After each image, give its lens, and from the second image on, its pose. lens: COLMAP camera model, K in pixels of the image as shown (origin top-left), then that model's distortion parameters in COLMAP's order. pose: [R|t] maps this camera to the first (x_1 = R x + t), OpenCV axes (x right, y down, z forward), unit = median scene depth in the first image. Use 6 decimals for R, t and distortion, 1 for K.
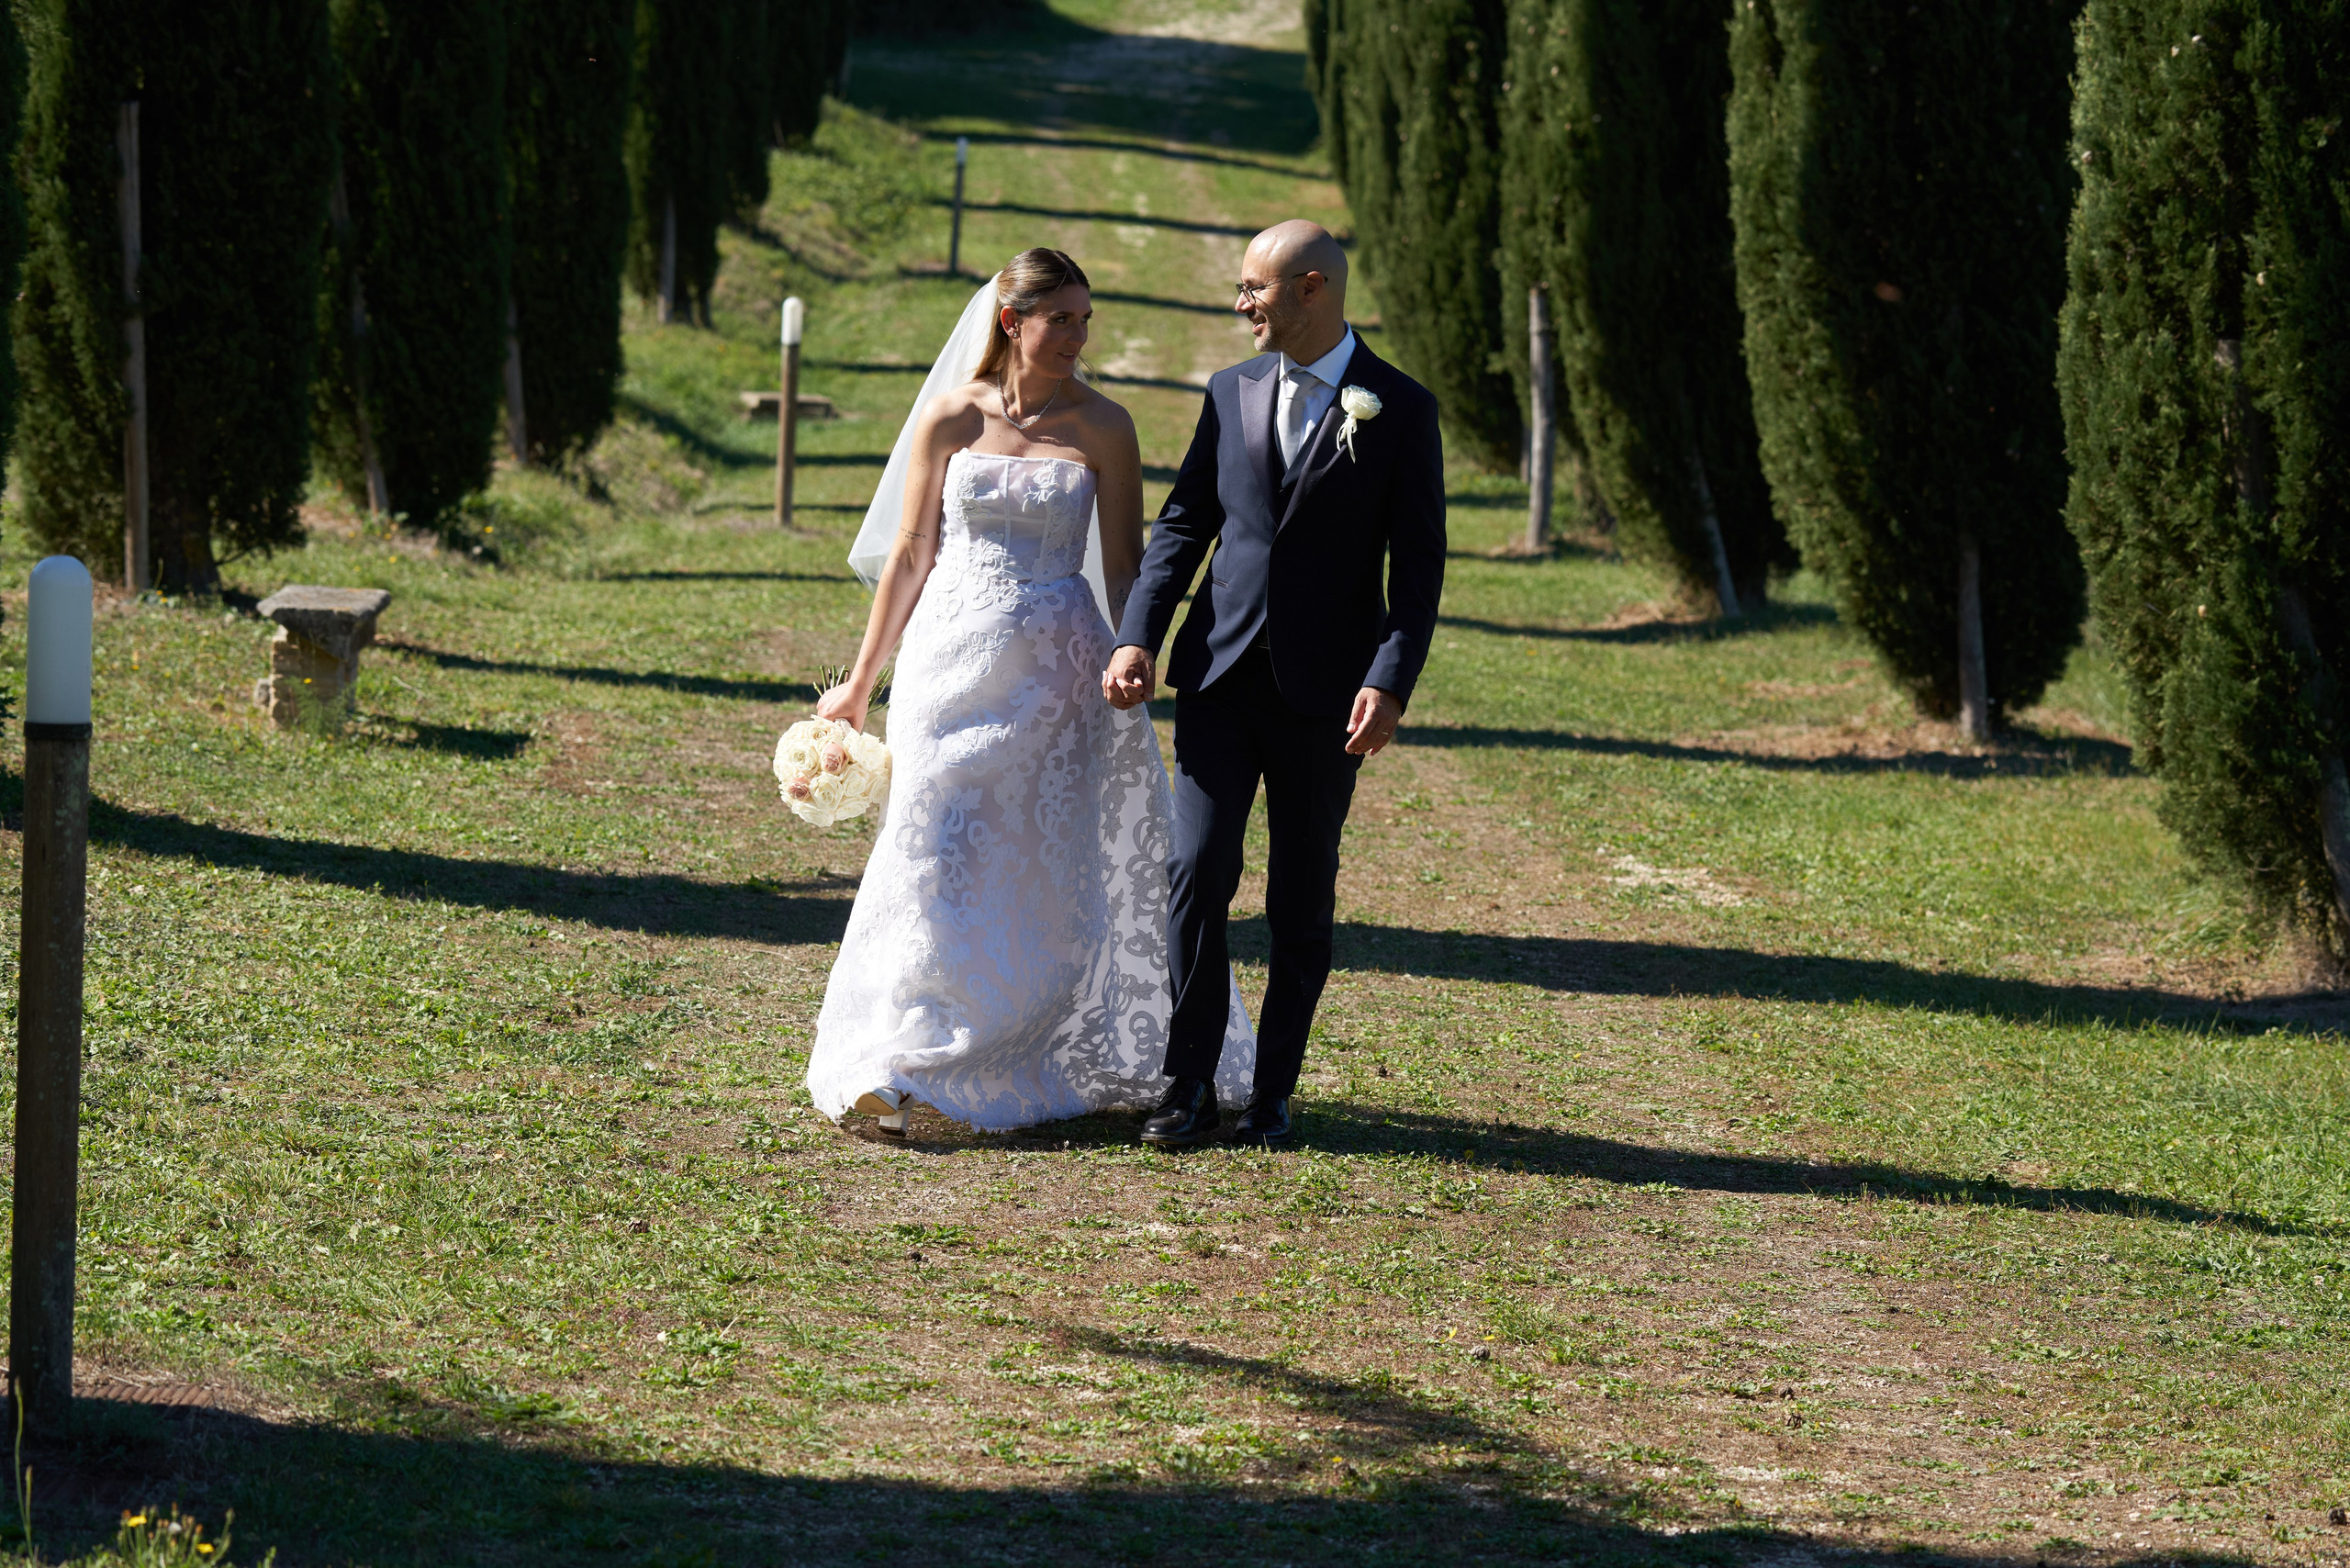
lens RADIAL K [[3573.4, 0, 1170.0], [0, 3573.4, 717.2], [0, 0, 1]] dist [0.045951, -0.060945]
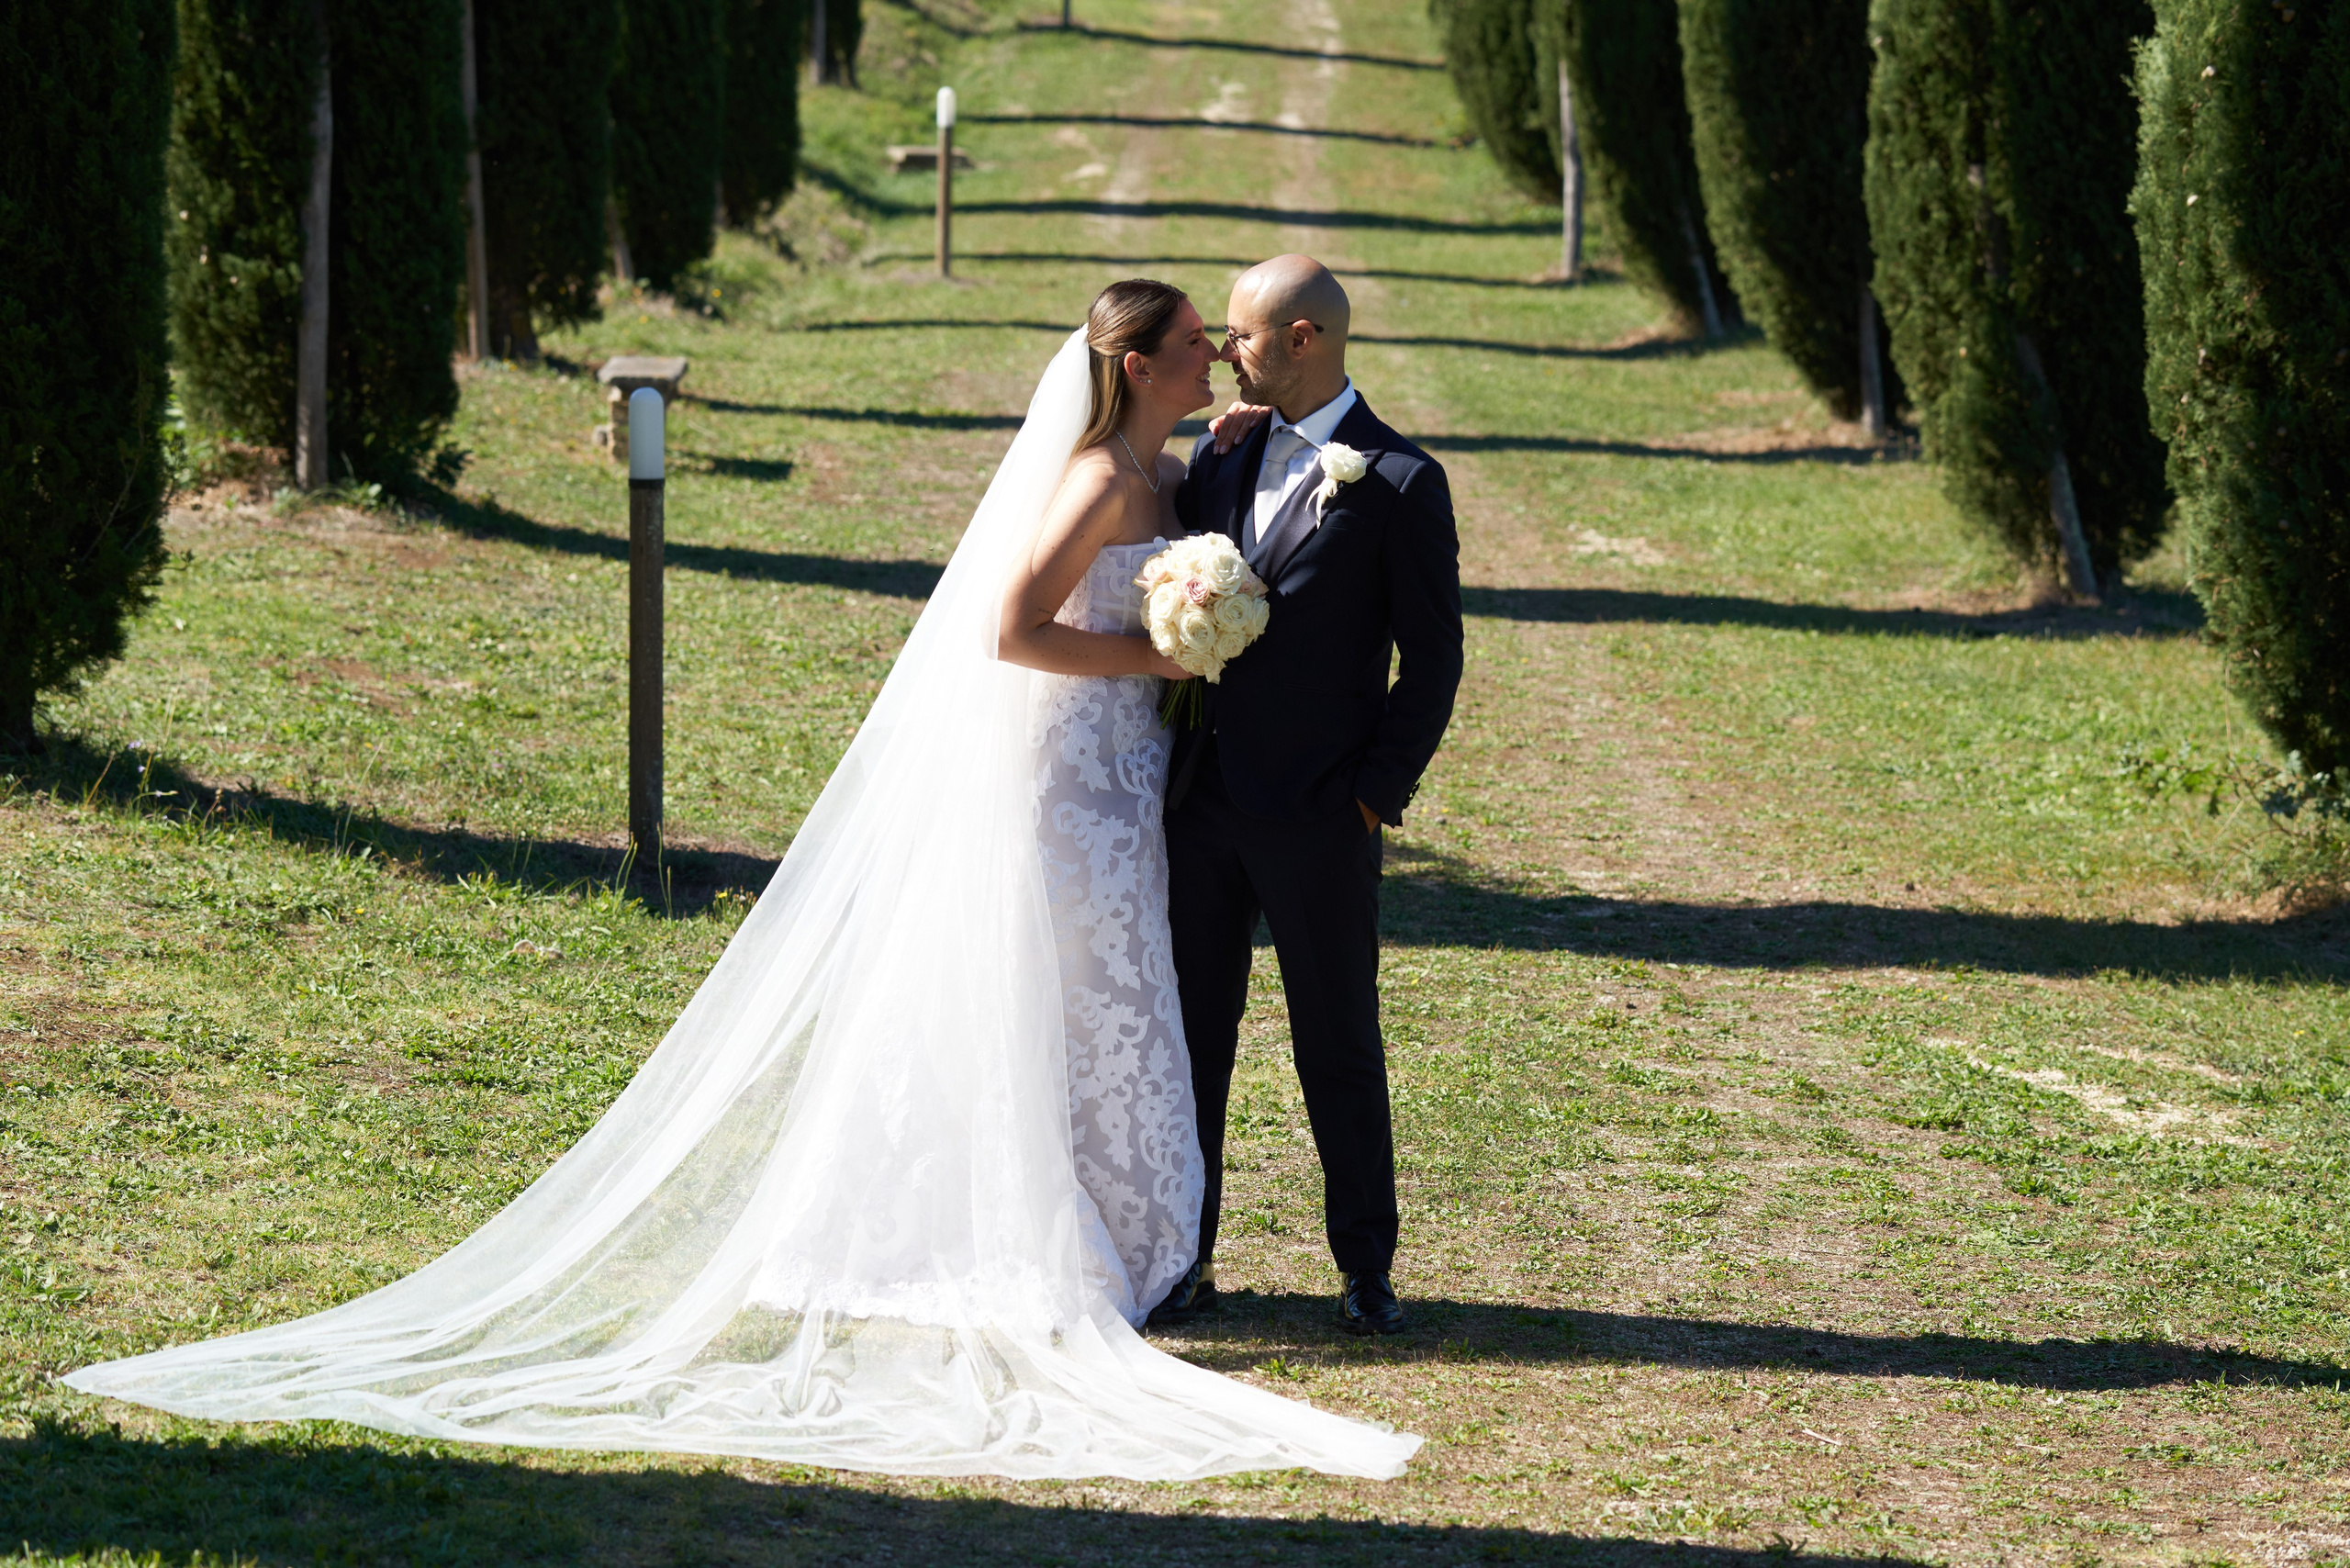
lens RADIAL K [[3573.4, 0, 1170.0], [0, 3573.4, 717.2], [0, 0, 1]] dist [0.045951, -0.060945]
pose [[0.999231, -0.023315, -0.031539, 0.005850], [0.025964, 0.995924, 0.086377, -0.012406], [0.029396, -0.087130, 0.995763, -0.365292]]
